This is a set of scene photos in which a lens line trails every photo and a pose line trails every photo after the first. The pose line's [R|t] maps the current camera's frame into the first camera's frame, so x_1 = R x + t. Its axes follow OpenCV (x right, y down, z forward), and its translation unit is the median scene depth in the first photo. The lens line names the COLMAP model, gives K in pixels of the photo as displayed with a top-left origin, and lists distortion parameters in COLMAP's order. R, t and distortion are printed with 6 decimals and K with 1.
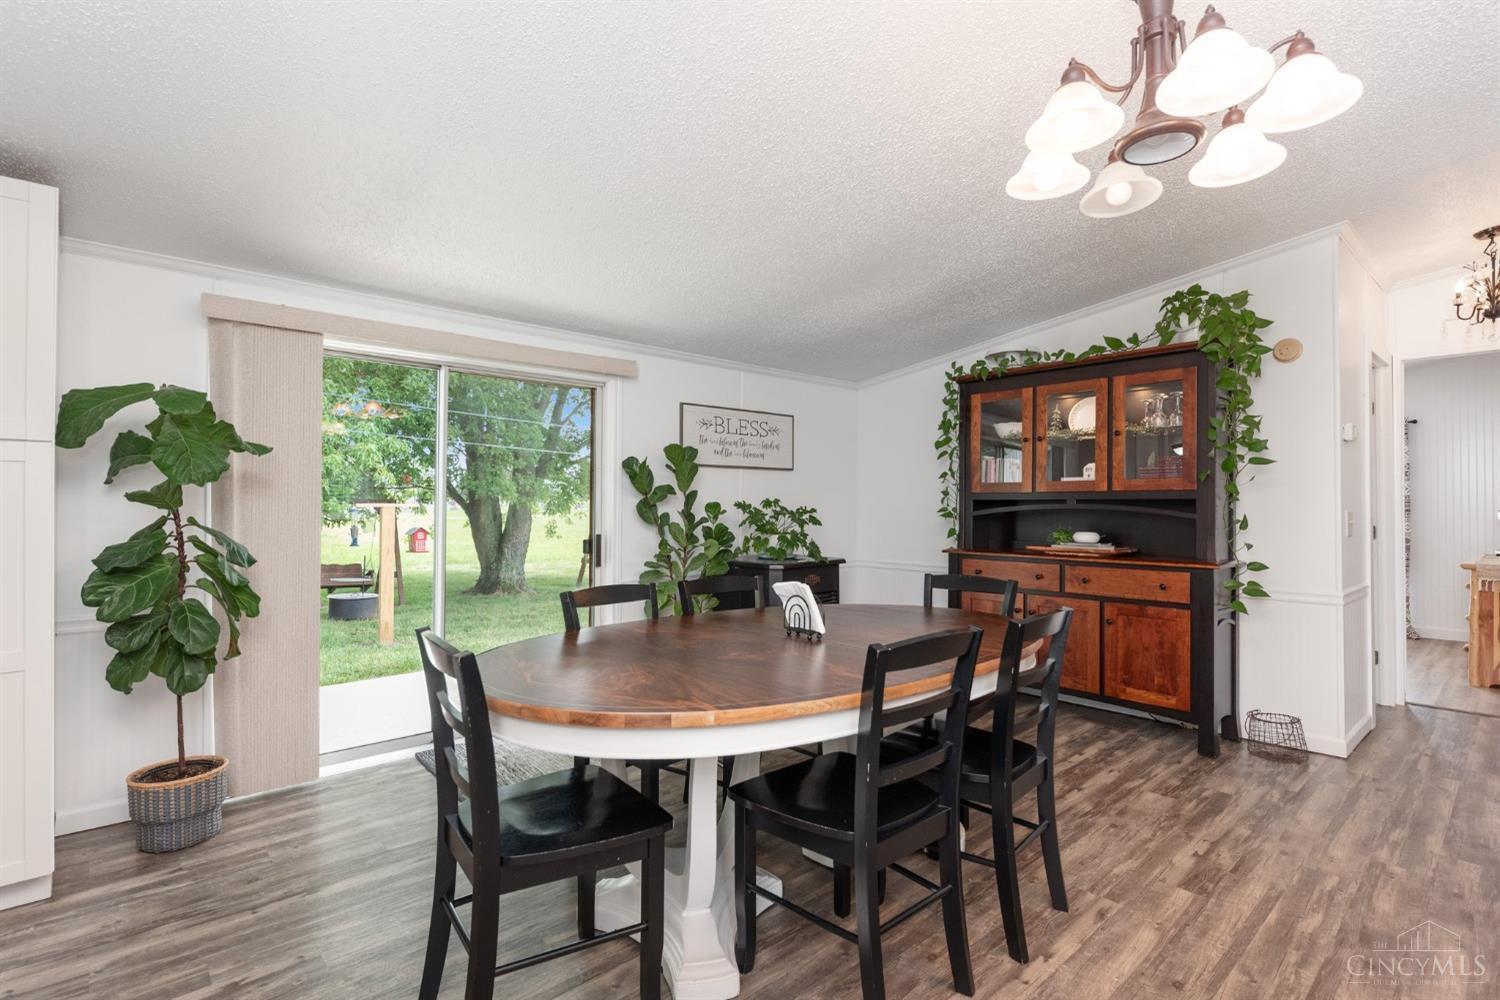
lens RADIAL K [[716.8, 0, 746.6], [0, 716.8, 501.8], [0, 0, 1]] dist [-0.000129, -0.001315]
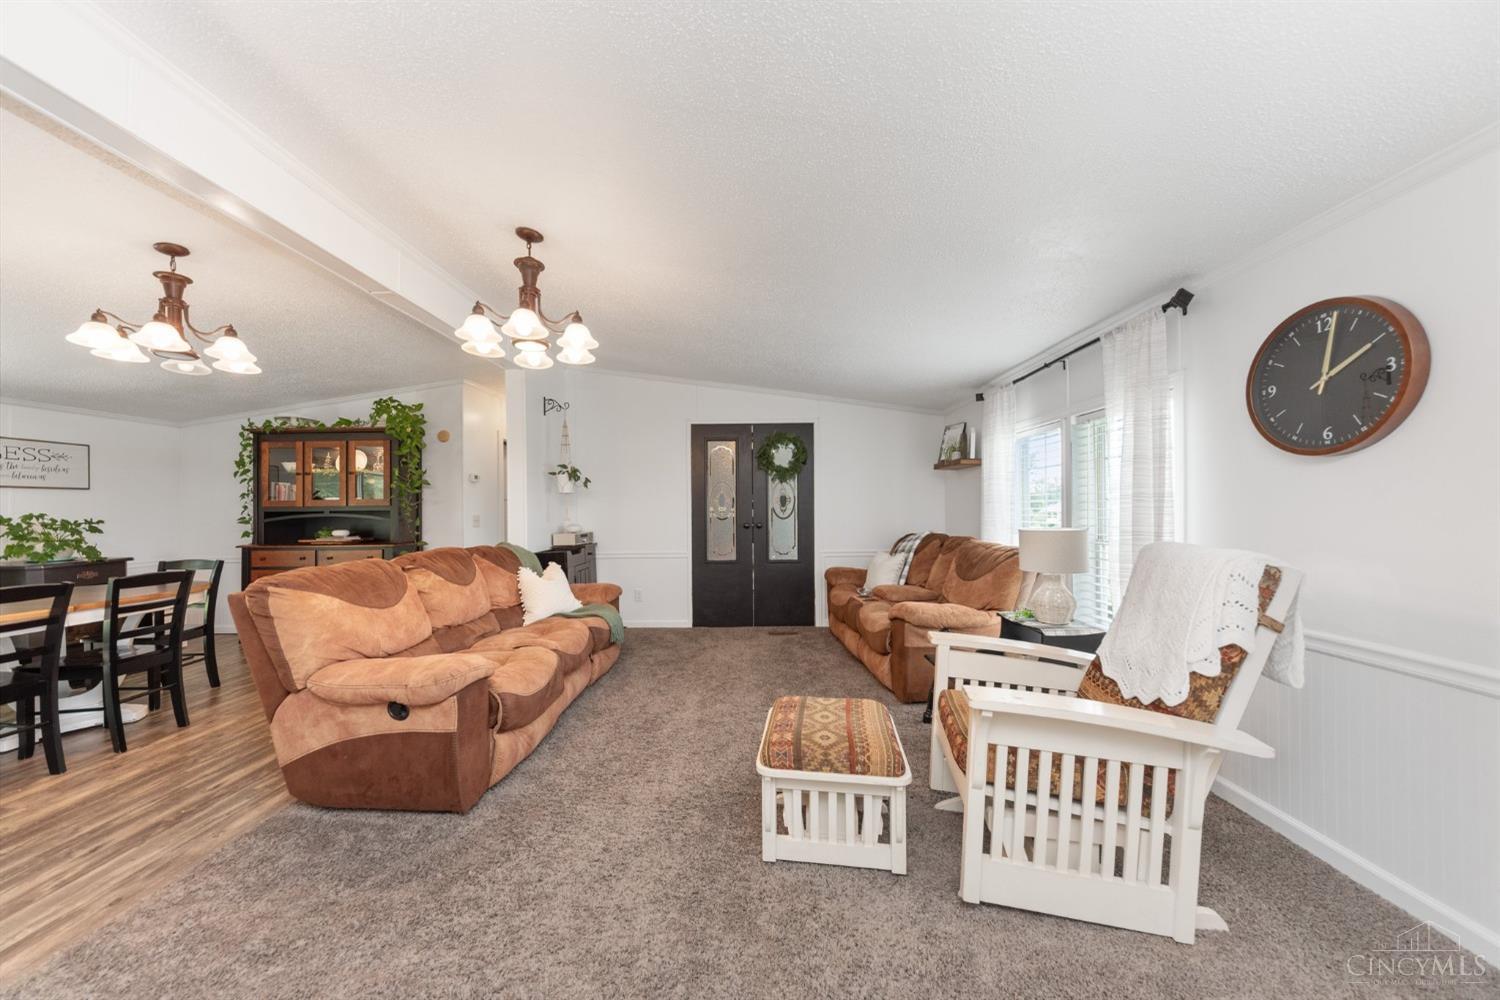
lens RADIAL K [[518.6, 0, 752.6], [0, 518.6, 510.0], [0, 0, 1]] dist [0.002178, -0.001060]
pose [[0.681797, -0.013110, 0.731424, 0.223153], [0.012142, 0.999904, 0.006605, -0.000982], [-0.731441, 0.004377, 0.681891, -0.516448]]
